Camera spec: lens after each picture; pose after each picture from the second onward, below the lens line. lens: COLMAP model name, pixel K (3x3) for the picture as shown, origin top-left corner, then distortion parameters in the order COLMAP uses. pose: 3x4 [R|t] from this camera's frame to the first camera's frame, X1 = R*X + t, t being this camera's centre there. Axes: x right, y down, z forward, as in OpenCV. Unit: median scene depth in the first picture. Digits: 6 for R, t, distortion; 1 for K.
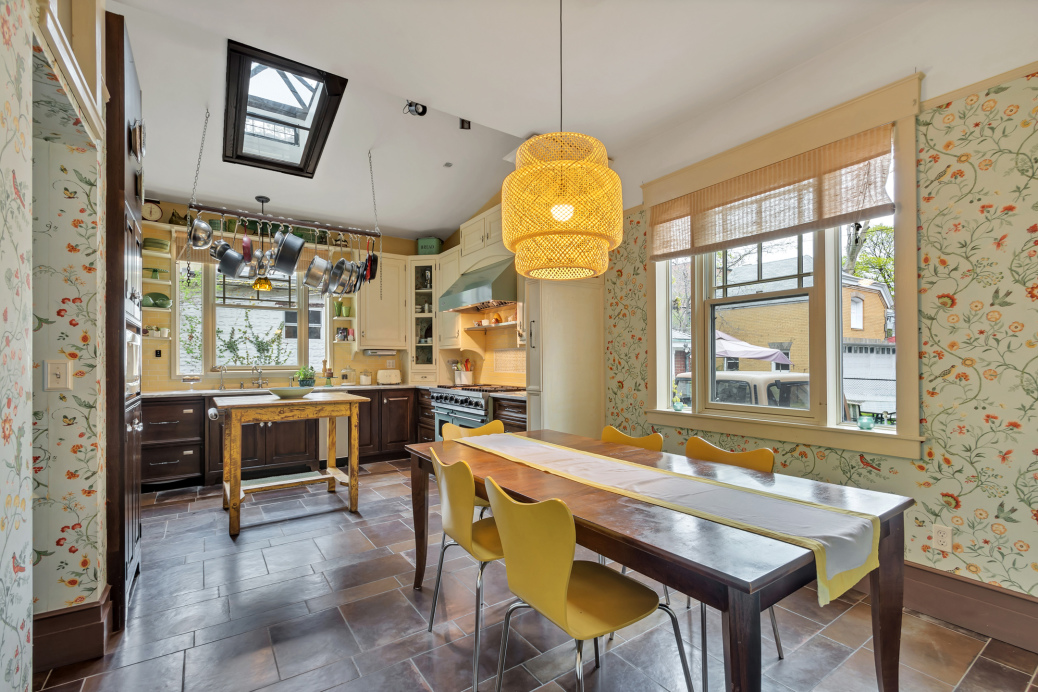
lens RADIAL K [[461.3, 0, 538.5], [0, 461.3, 358.3], [0, 0, 1]] dist [0.029481, 0.000090]
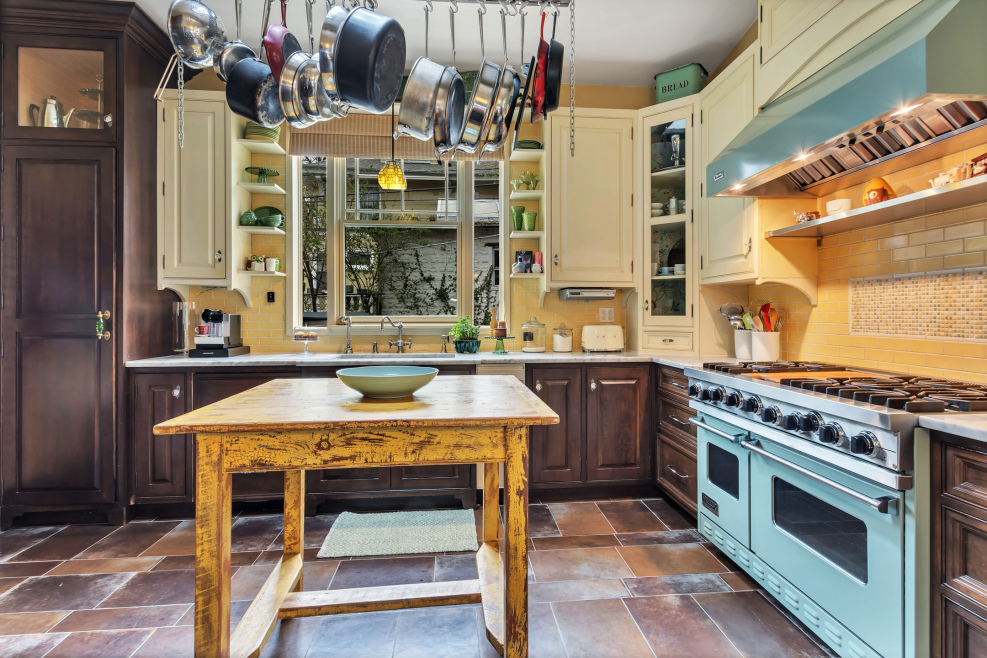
lens RADIAL K [[513.4, 0, 495.9], [0, 513.4, 313.4], [0, 0, 1]] dist [0.000697, 0.000303]
pose [[0.856170, 0.002730, -0.516687, -0.122718], [0.000603, 0.999980, 0.006282, 0.007226], [0.516694, -0.005690, 0.856151, 0.433989]]
